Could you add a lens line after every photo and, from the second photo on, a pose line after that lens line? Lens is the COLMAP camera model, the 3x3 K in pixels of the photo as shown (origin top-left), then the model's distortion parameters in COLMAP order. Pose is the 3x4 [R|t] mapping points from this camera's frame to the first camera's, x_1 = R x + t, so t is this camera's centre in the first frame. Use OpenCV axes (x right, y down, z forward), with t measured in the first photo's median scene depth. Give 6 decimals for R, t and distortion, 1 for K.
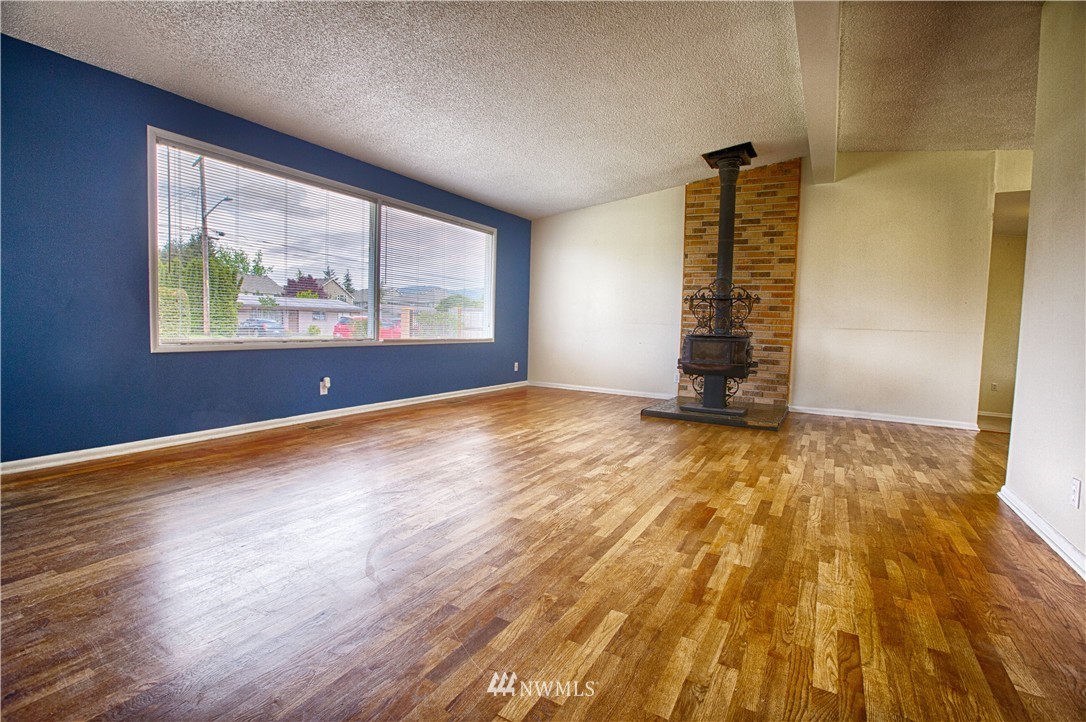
lens RADIAL K [[492.8, 0, 546.0], [0, 492.8, 360.4], [0, 0, 1]] dist [-0.054931, 0.017127]
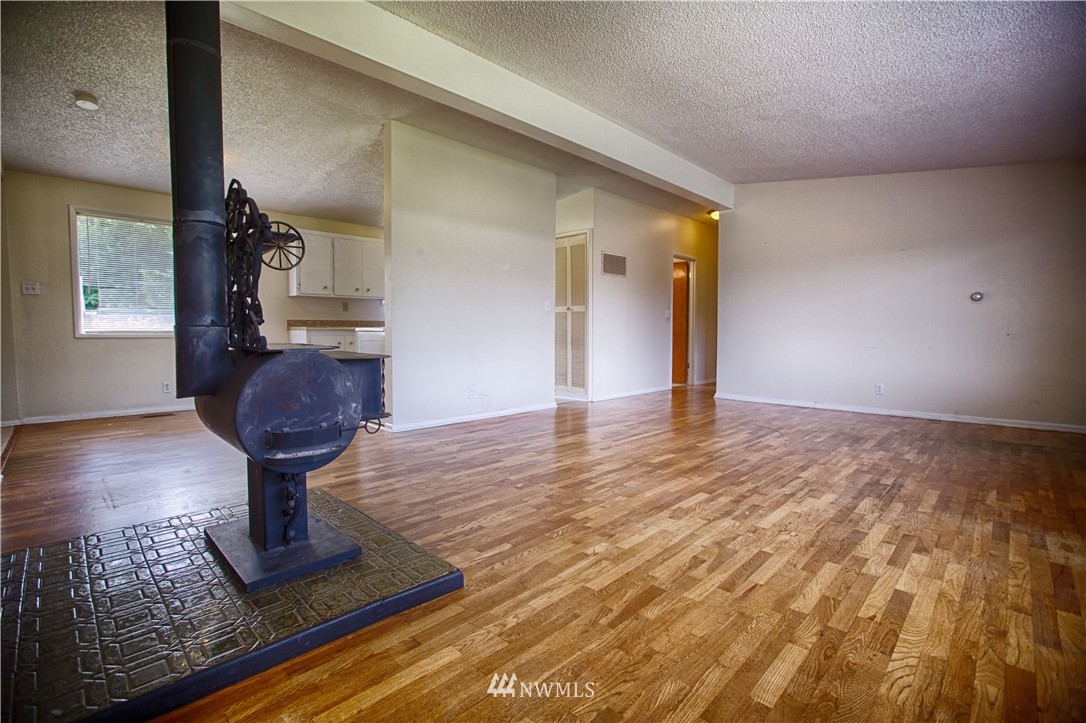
lens RADIAL K [[492.8, 0, 546.0], [0, 492.8, 360.9], [0, 0, 1]] dist [-0.054931, 0.017127]
pose [[-0.970611, -0.042122, 0.236939, 0.072053], [-0.008671, 0.990045, 0.140486, -0.103587], [-0.240497, 0.134303, -0.961314, 1.439449]]
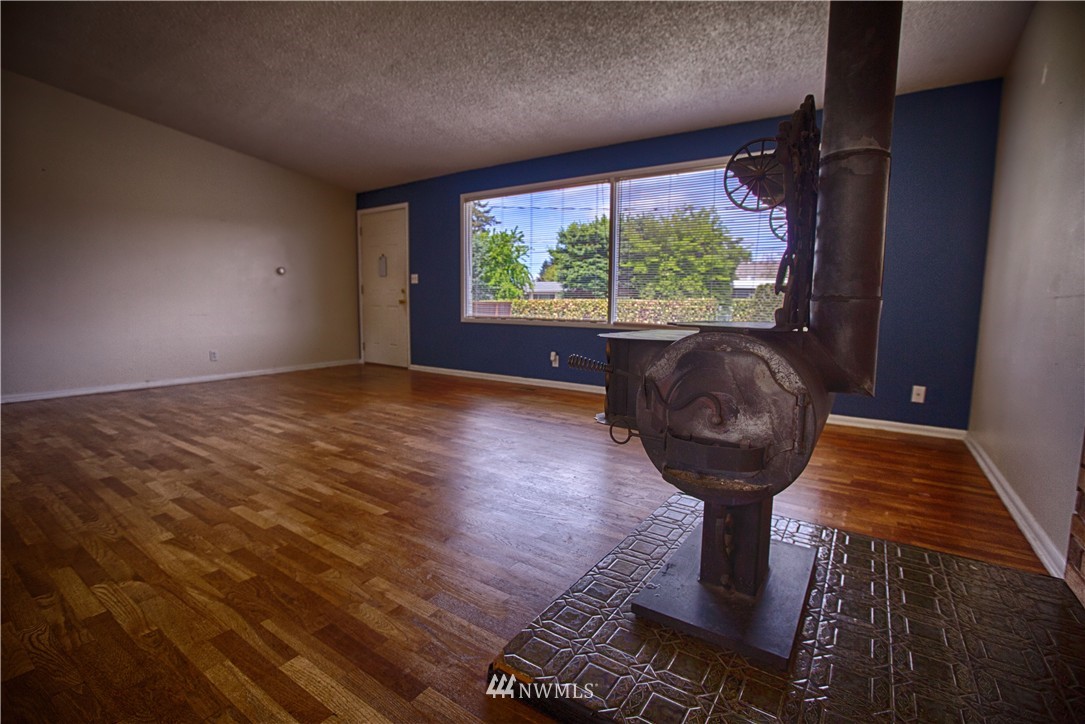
lens RADIAL K [[492.3, 0, 545.5], [0, 492.3, 361.4], [0, 0, 1]] dist [-0.054931, 0.017127]
pose [[-0.064666, 0.089681, -0.993869, 0.695730], [-0.089768, 0.991393, 0.095298, -0.050487], [0.993861, 0.095381, -0.056059, 0.999956]]
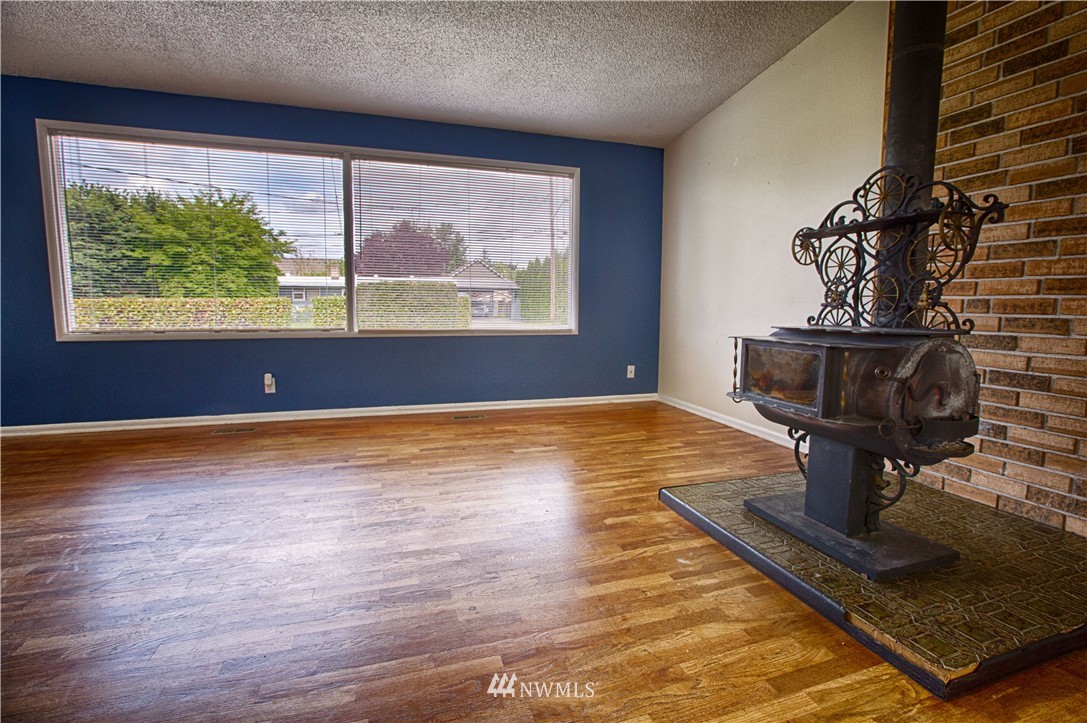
lens RADIAL K [[493.2, 0, 546.5], [0, 493.2, 360.9], [0, 0, 1]] dist [-0.054931, 0.017127]
pose [[0.747804, 0.053348, -0.661773, 0.461608], [-0.037019, 0.998566, 0.038666, -0.036464], [0.662887, -0.004416, 0.748706, 0.651329]]
